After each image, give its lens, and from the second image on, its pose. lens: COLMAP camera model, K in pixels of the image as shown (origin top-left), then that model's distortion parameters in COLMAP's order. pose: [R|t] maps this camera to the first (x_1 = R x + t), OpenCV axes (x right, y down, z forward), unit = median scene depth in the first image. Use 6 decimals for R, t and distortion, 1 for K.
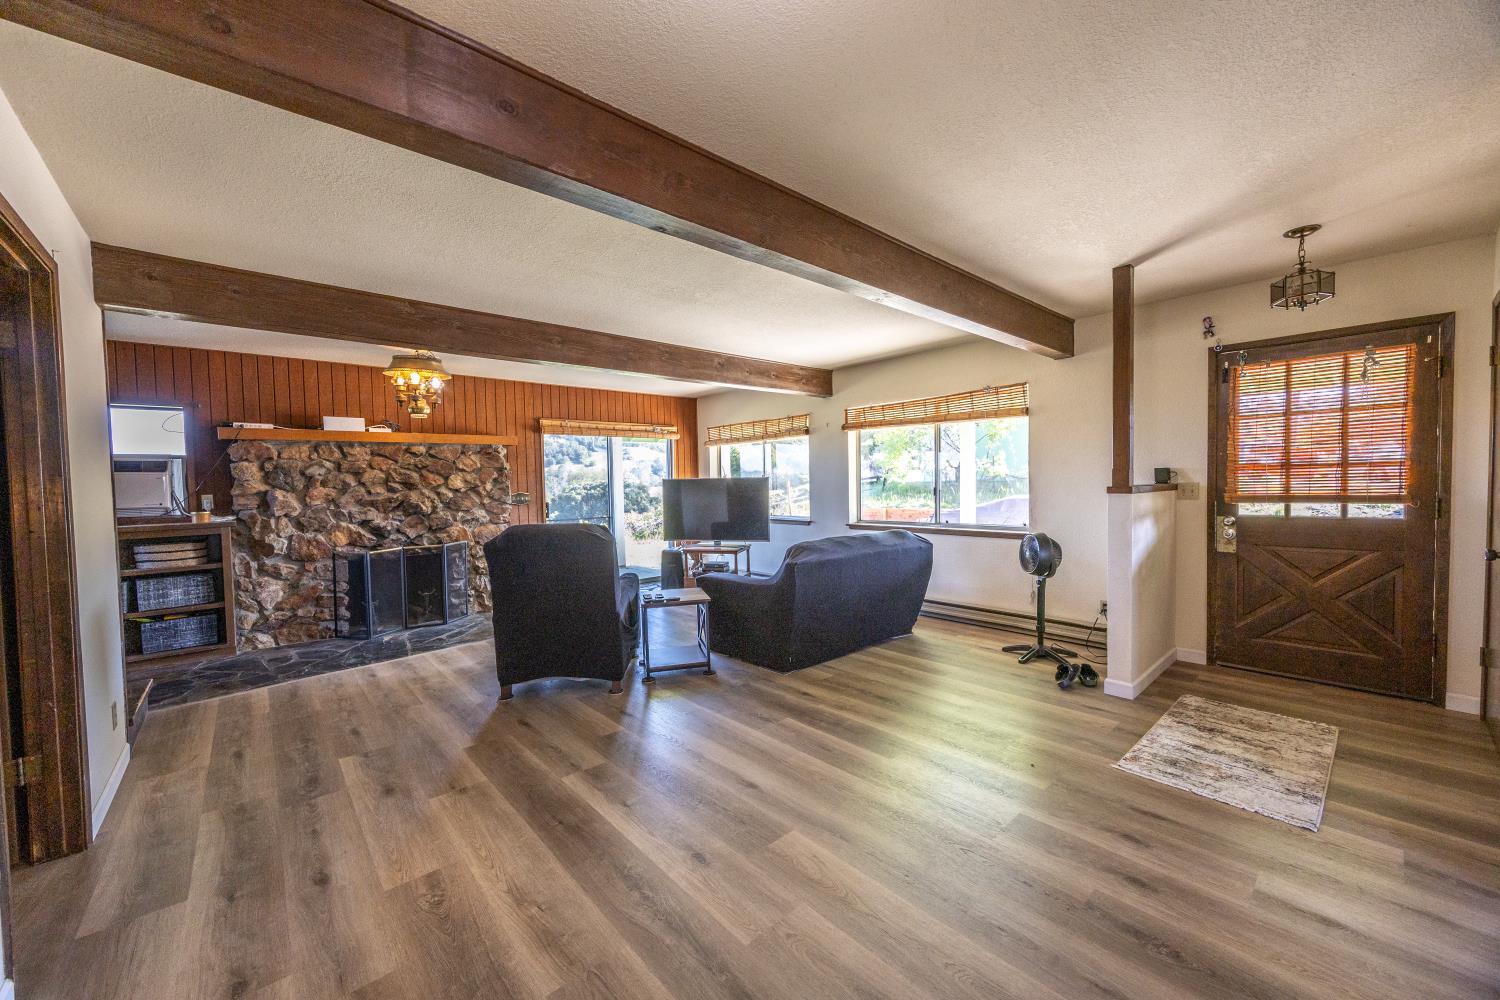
lens RADIAL K [[579.3, 0, 749.0], [0, 579.3, 501.6], [0, 0, 1]] dist [-0.009150, 0.000253]
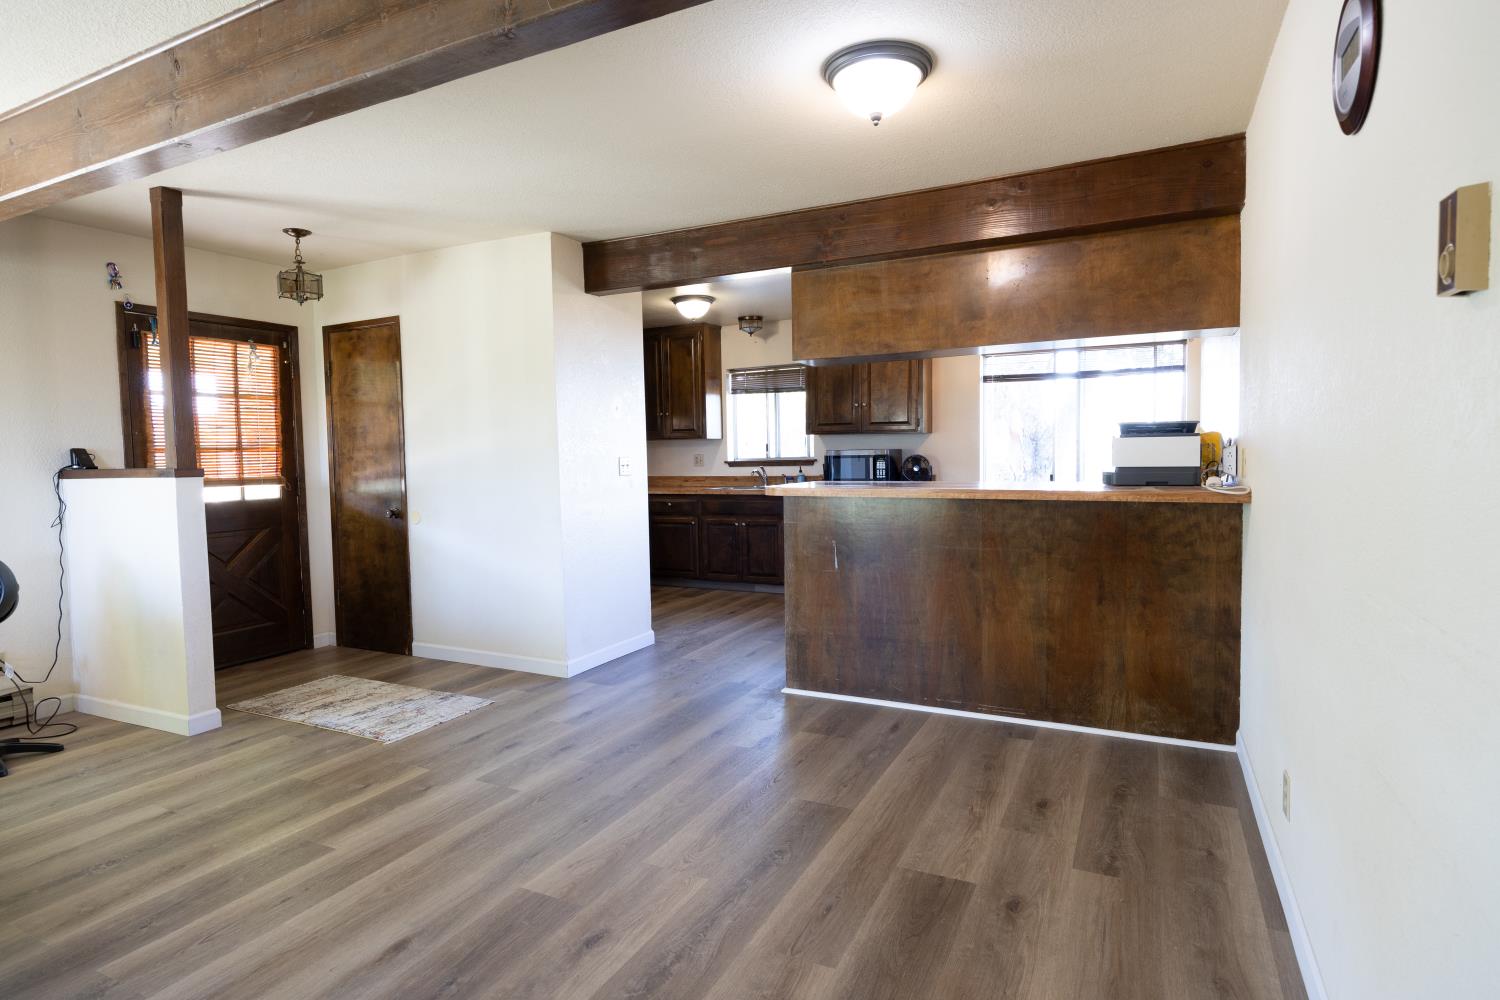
lens RADIAL K [[797.3, 0, 756.5], [0, 797.3, 499.4], [0, 0, 1]] dist [0.008127, 0.001107]
pose [[-0.389942, -0.030534, 0.920333, -0.281091], [0.058337, 0.996623, 0.057782, -0.001049], [-0.918990, 0.076221, -0.386844, 0.294216]]
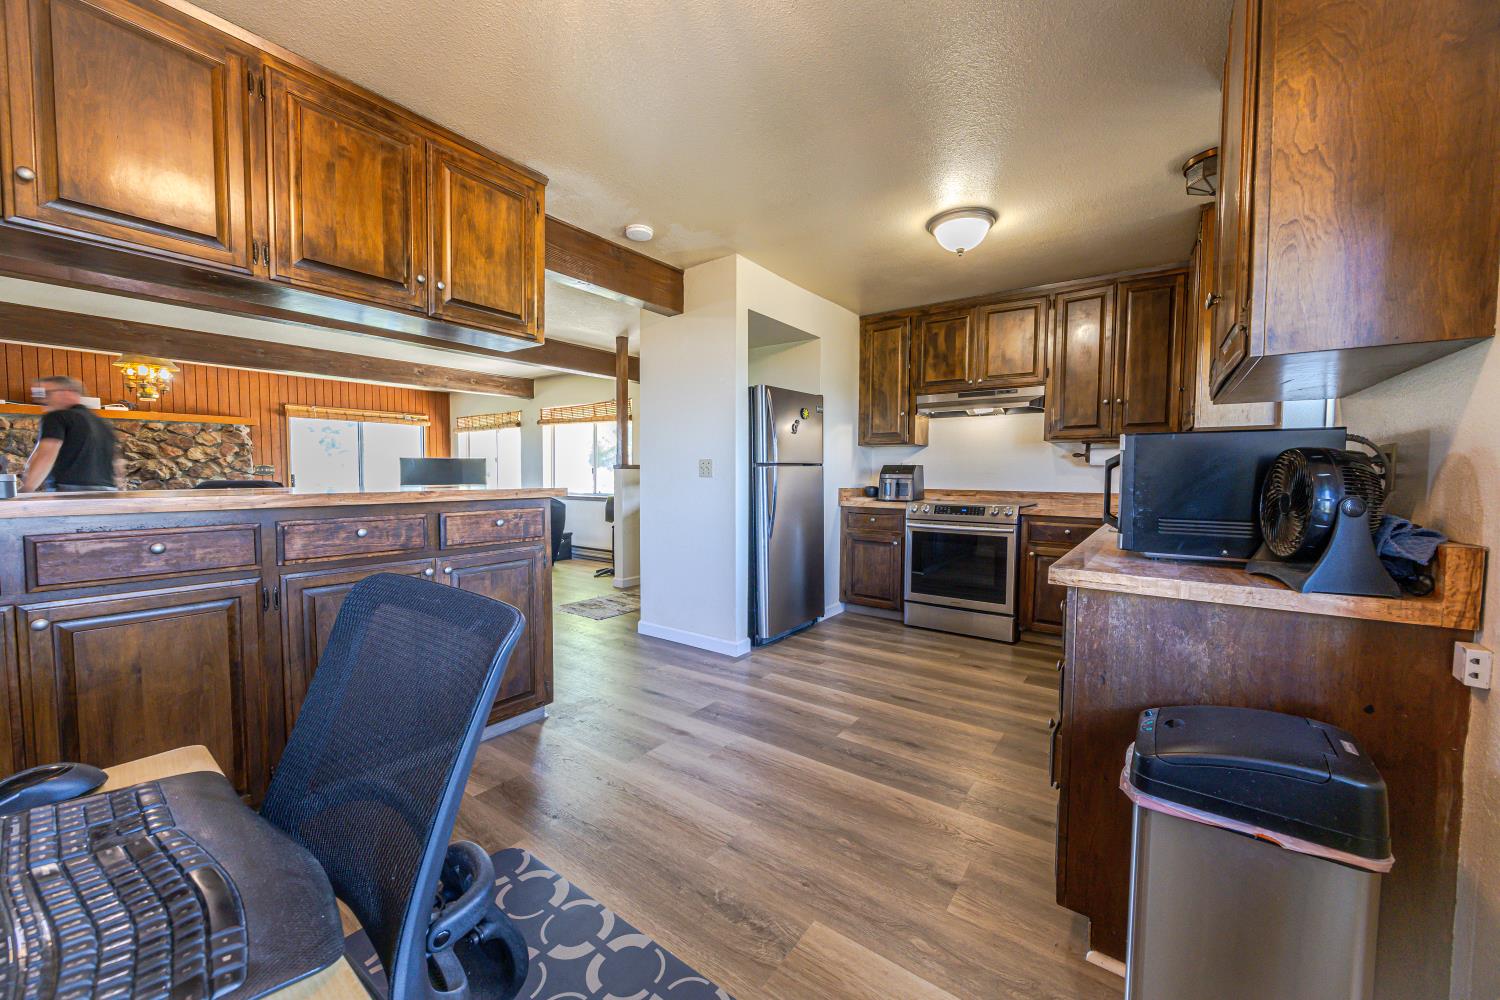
lens RADIAL K [[579.3, 0, 759.2], [0, 579.3, 496.4], [0, 0, 1]] dist [-0.009150, 0.000253]
pose [[0.975255, 0.016326, 0.220478, 0.456204], [-0.017587, 0.999838, 0.003761, 0.035748], [-0.220380, -0.007545, 0.975385, -0.519825]]
